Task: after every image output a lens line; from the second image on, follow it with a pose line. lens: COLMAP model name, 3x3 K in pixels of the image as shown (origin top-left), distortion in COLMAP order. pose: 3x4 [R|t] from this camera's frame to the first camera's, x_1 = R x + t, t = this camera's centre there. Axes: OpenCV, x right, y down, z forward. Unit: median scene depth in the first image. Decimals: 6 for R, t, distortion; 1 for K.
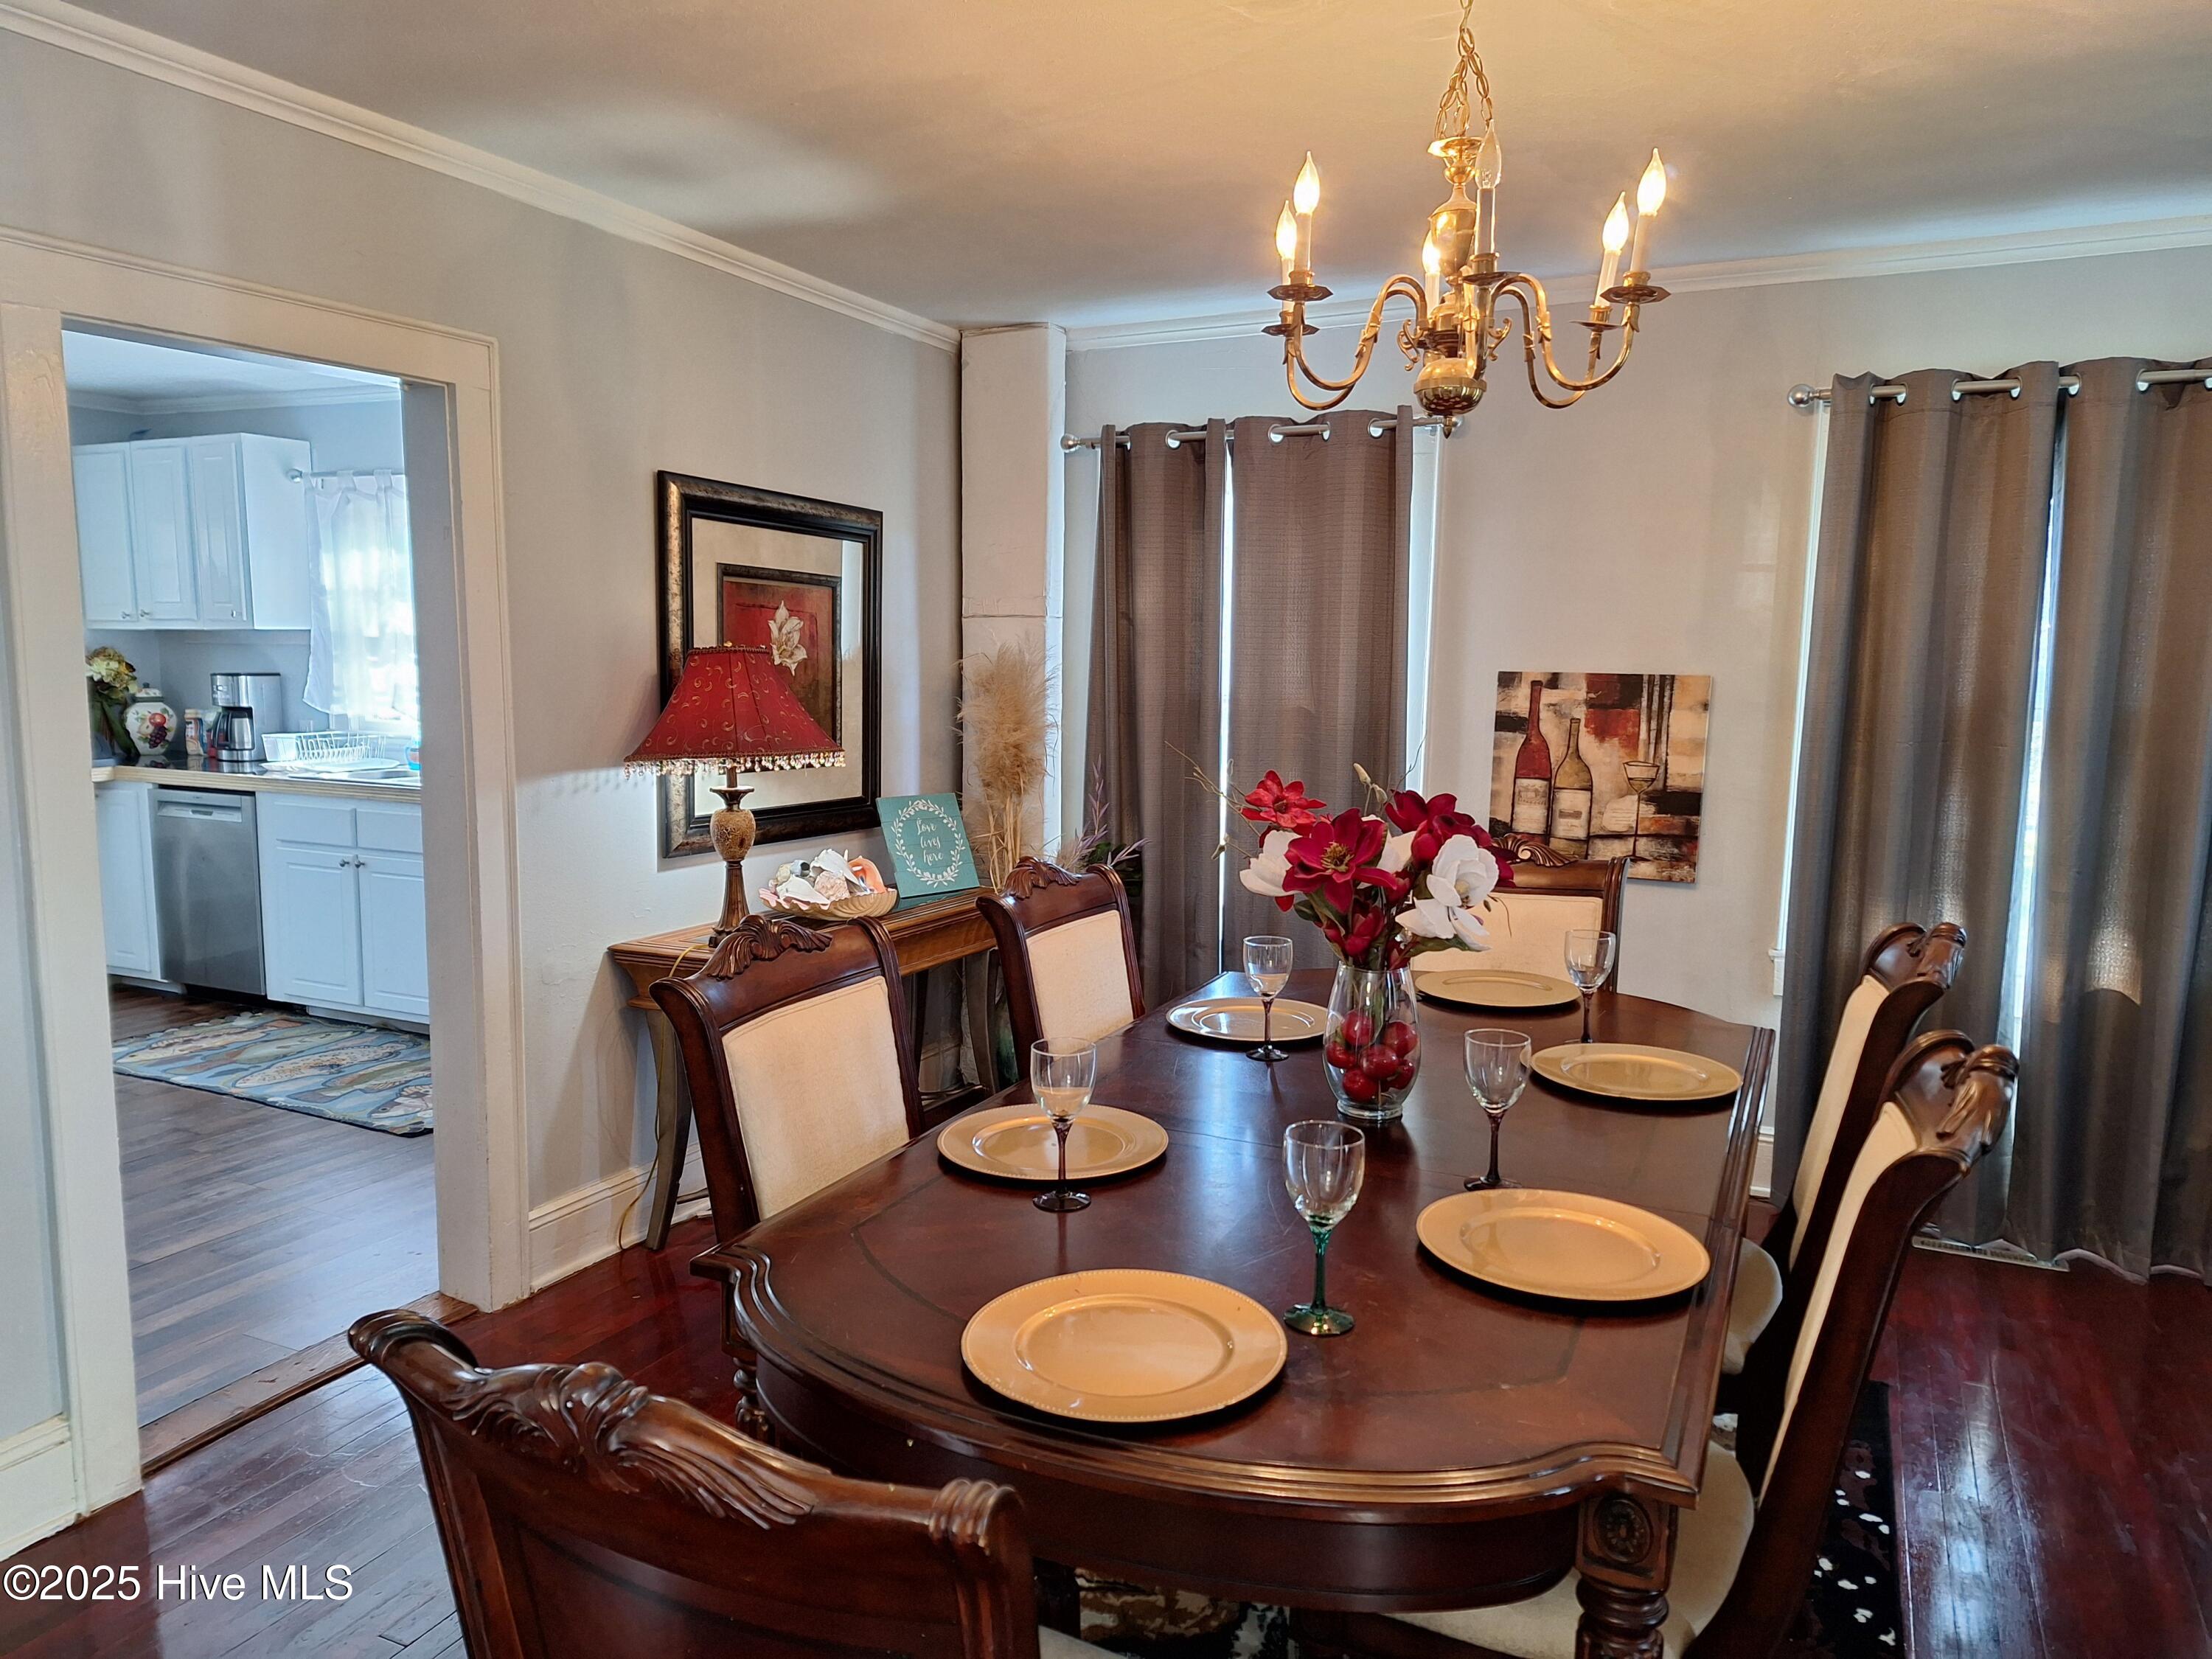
lens RADIAL K [[1520.9, 0, 1118.0], [0, 1520.9, 830.0], [0, 0, 1]] dist [0.075235, -0.076799]
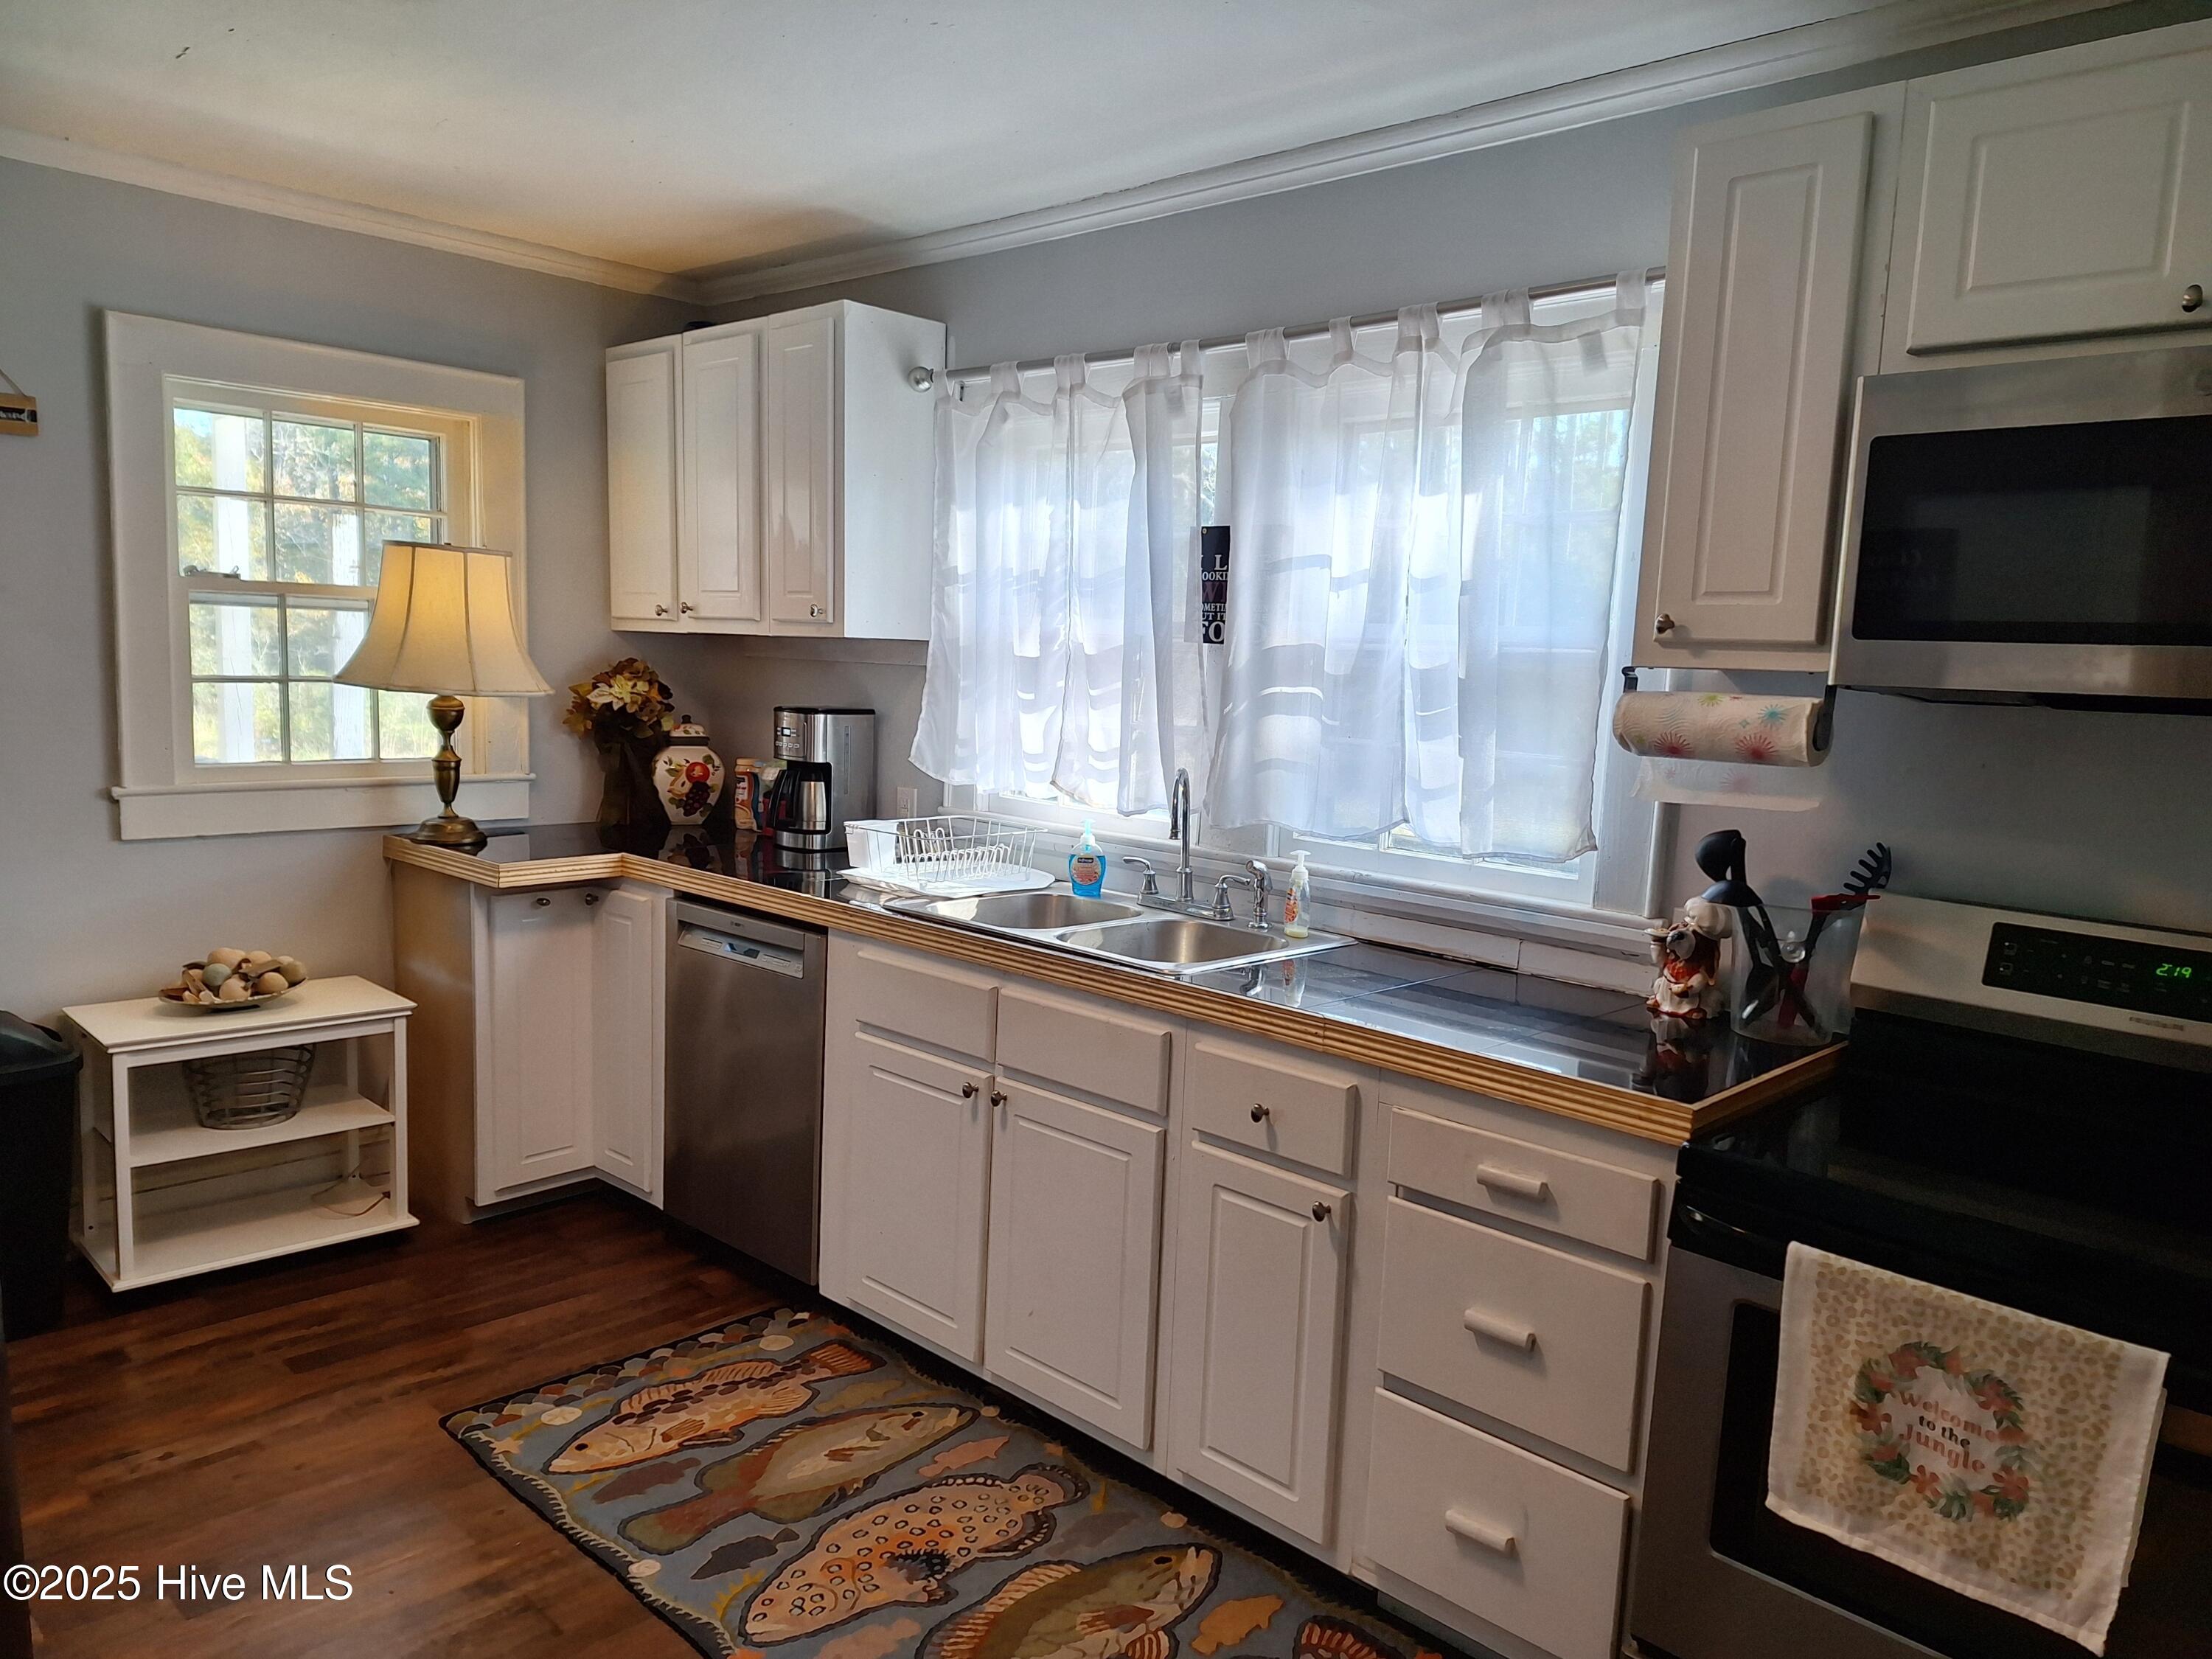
lens RADIAL K [[1520.9, 0, 1118.0], [0, 1520.9, 830.0], [0, 0, 1]] dist [0.075235, -0.076799]
pose [[0.950257, 0.065534, -0.304495, -0.275928], [-0.070145, 0.997528, -0.004217, -0.060935], [0.303466, 0.025366, 0.952505, 0.476924]]
